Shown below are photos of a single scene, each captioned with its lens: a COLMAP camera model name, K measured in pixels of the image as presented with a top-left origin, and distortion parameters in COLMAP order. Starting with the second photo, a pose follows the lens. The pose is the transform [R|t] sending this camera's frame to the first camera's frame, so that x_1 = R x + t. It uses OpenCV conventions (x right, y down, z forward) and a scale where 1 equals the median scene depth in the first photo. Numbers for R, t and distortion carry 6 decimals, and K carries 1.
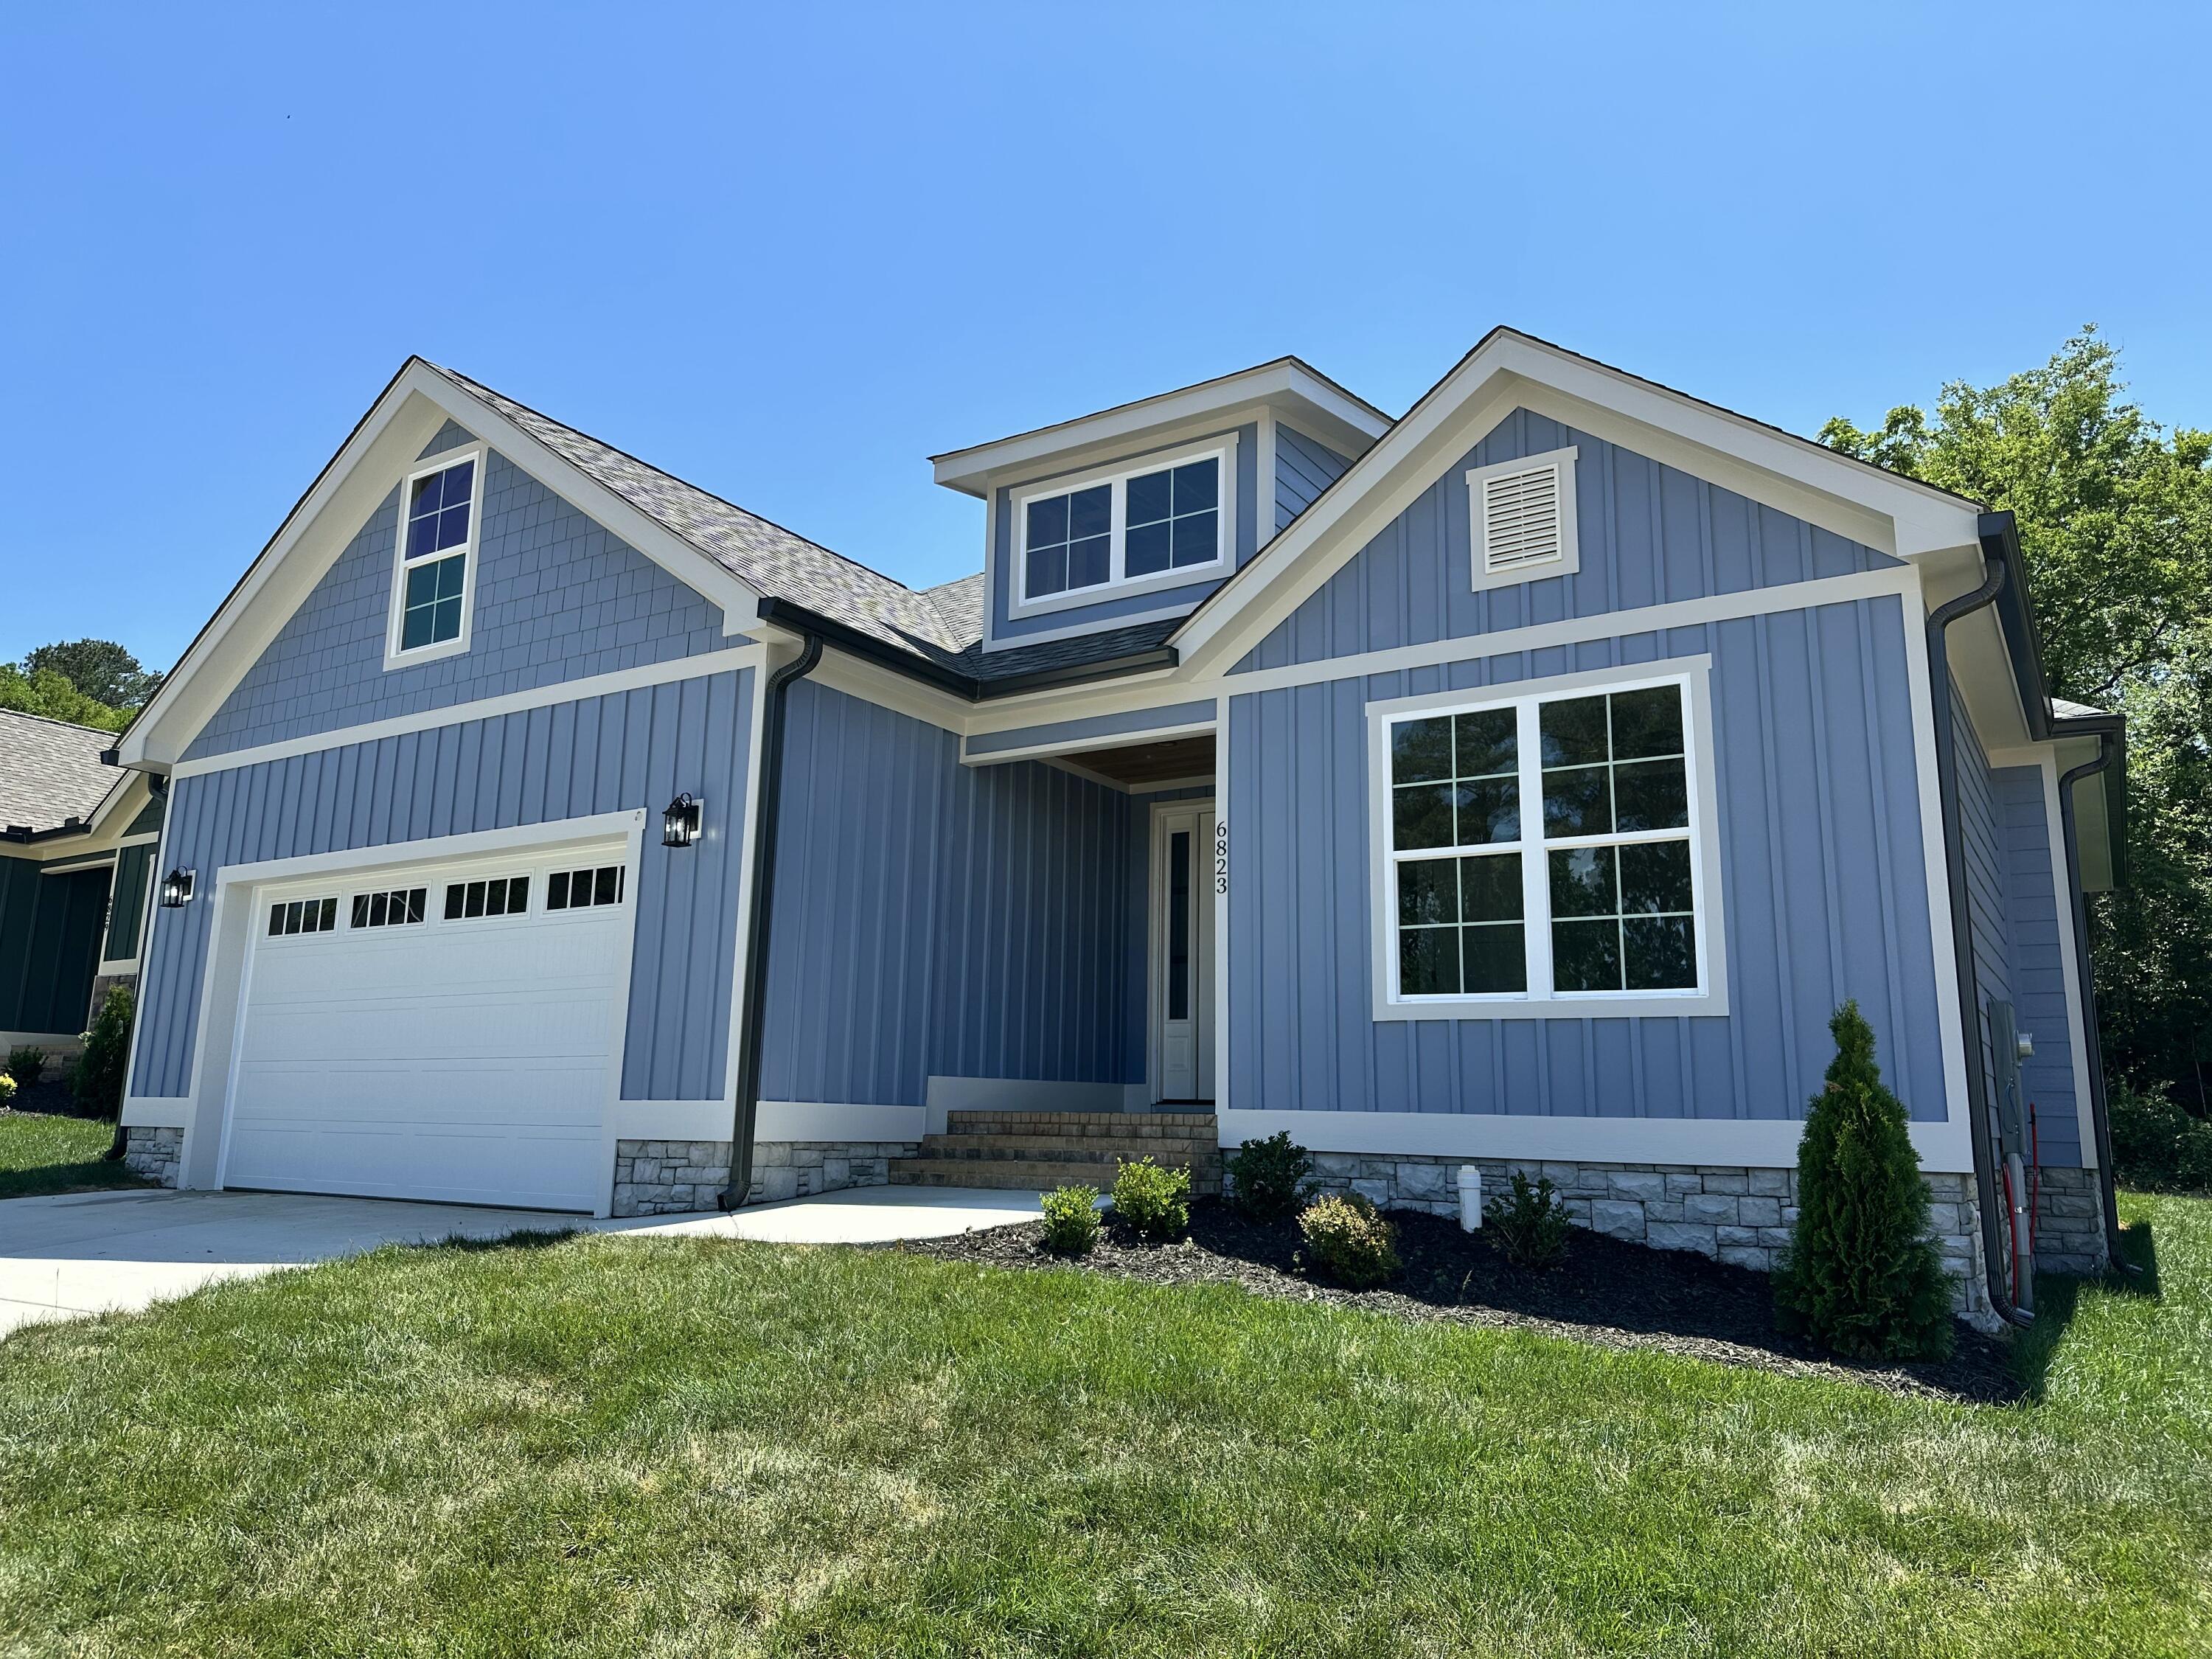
lens RADIAL K [[1506.6, 0, 1106.0], [0, 1506.6, 829.5], [0, 0, 1]] dist [0.139649, -0.194433]
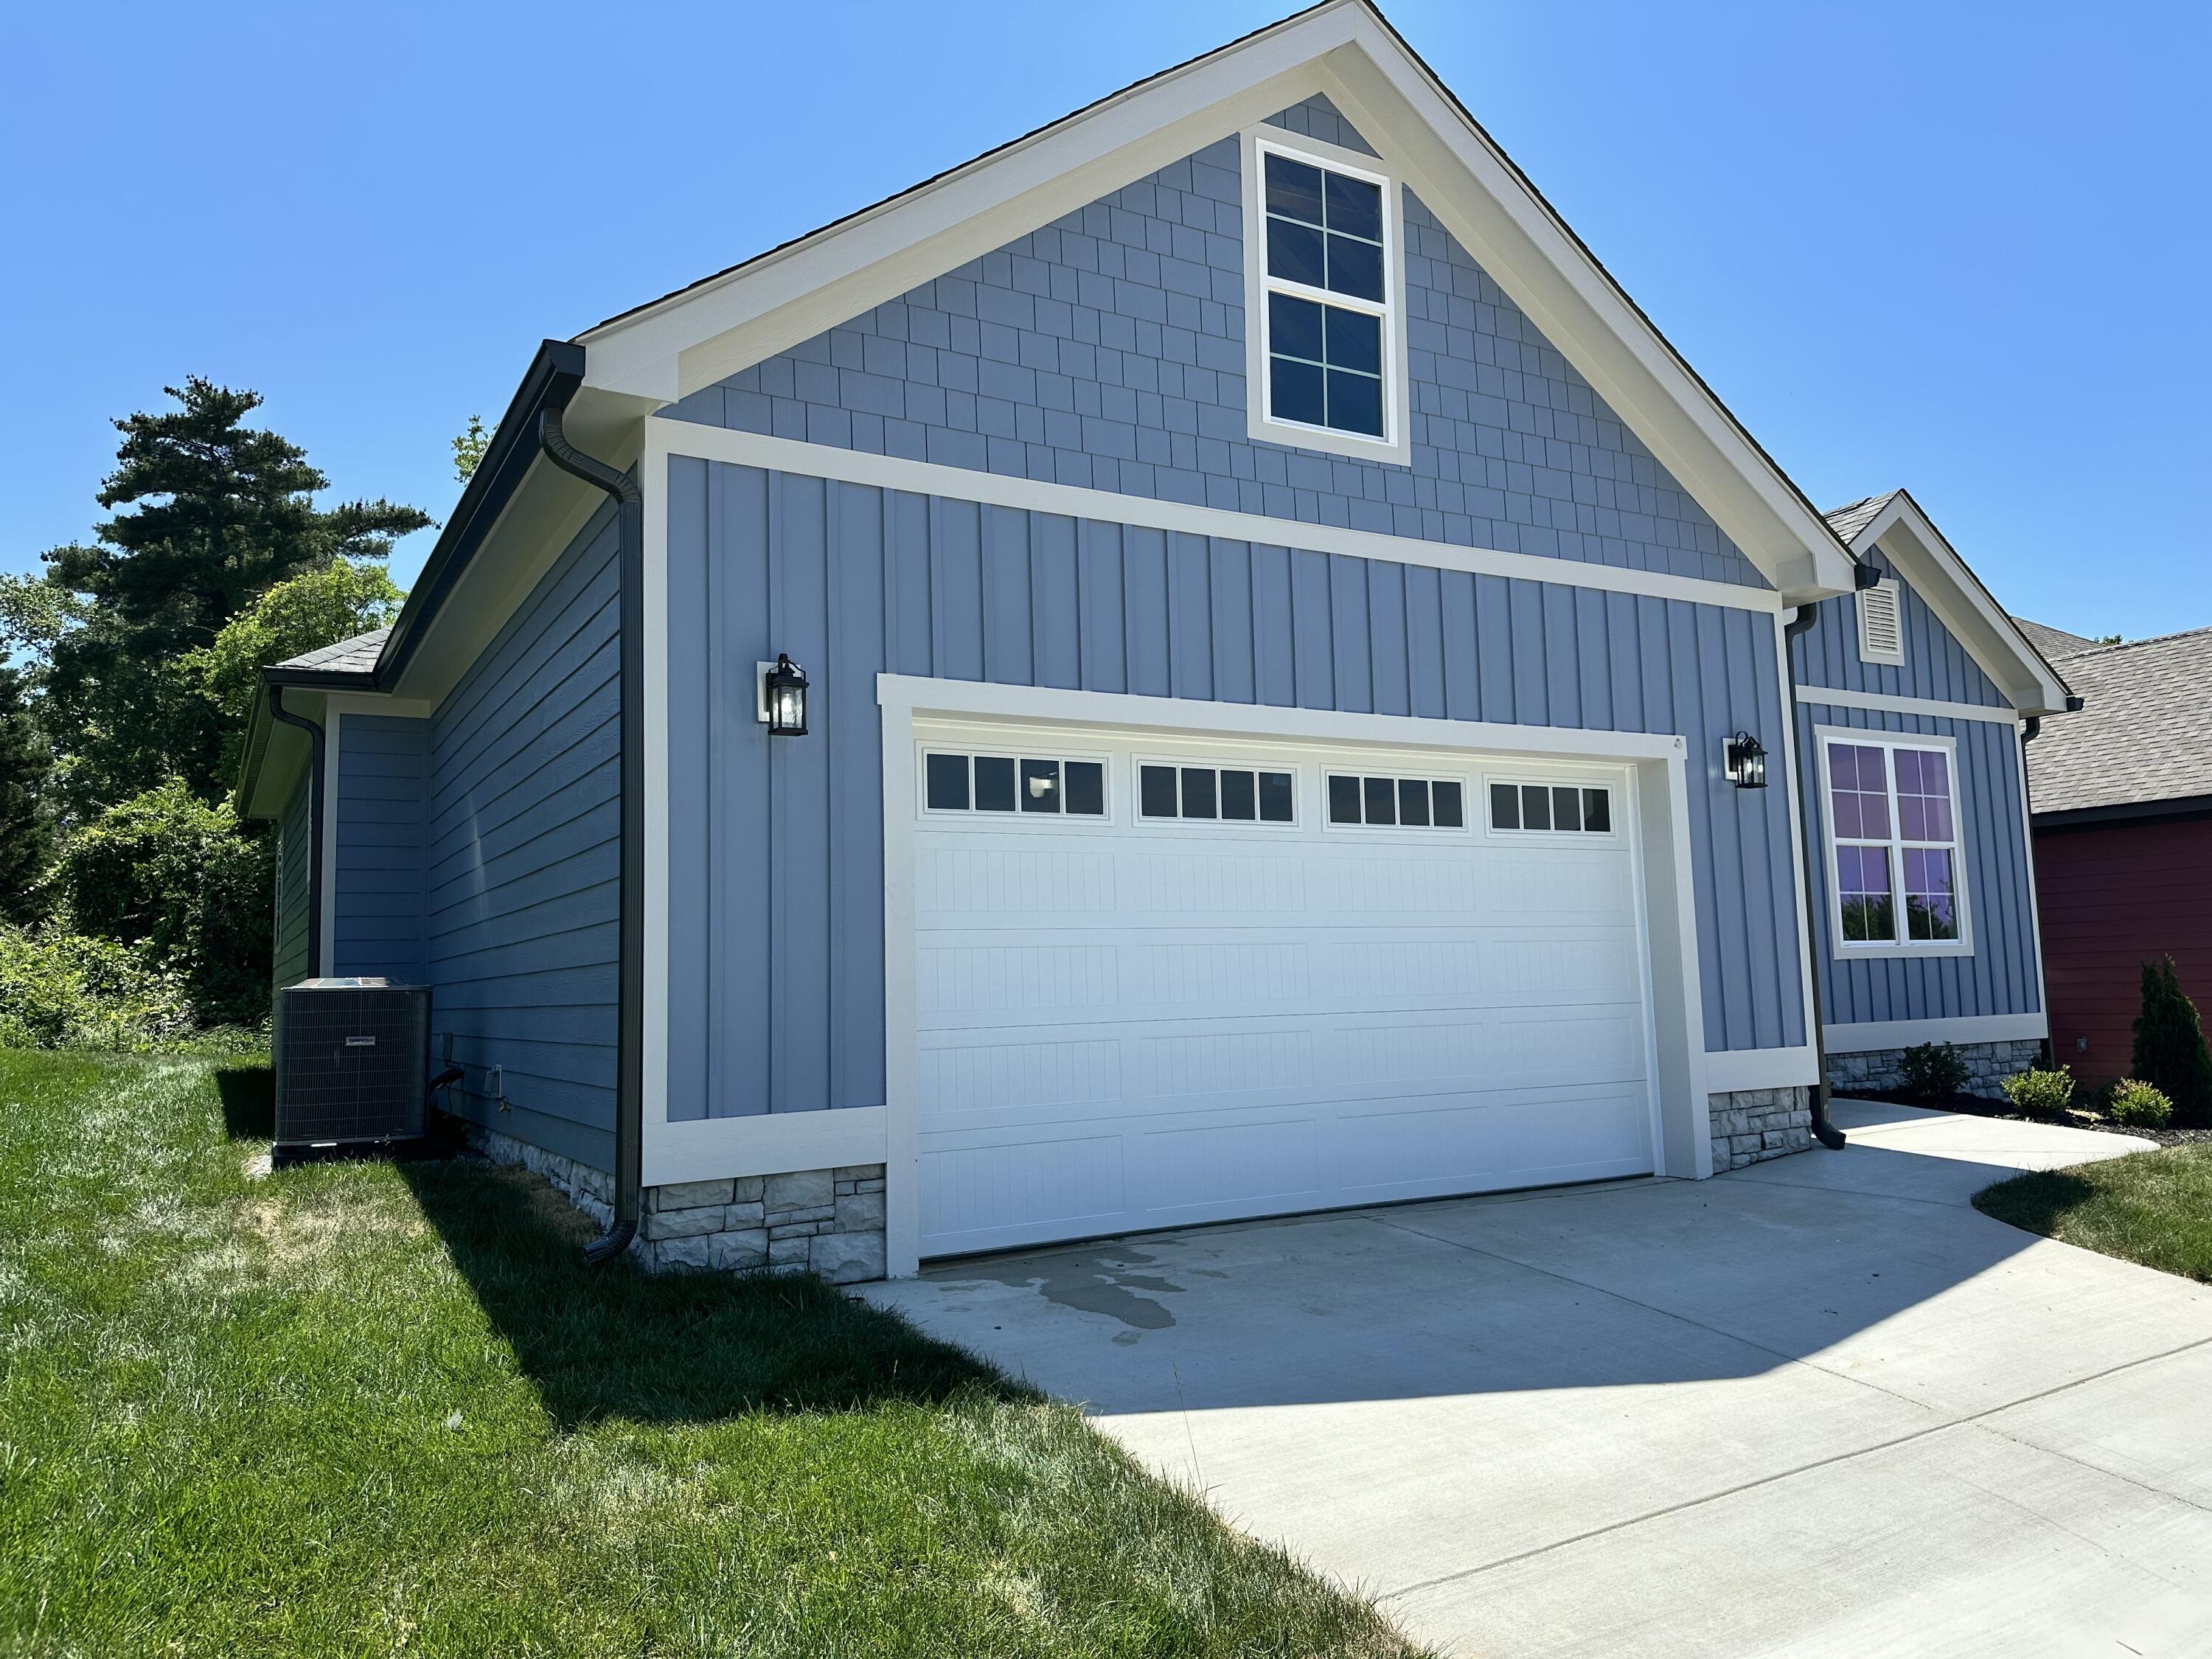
lens RADIAL K [[1506.6, 0, 1106.0], [0, 1506.6, 829.5], [0, 0, 1]] dist [0.139649, -0.194433]
pose [[0.456245, 0.057778, 0.887976, -1.285752], [-0.131847, 0.991265, 0.003245, 0.085162], [-0.880032, -0.118558, 0.459878, 0.881868]]
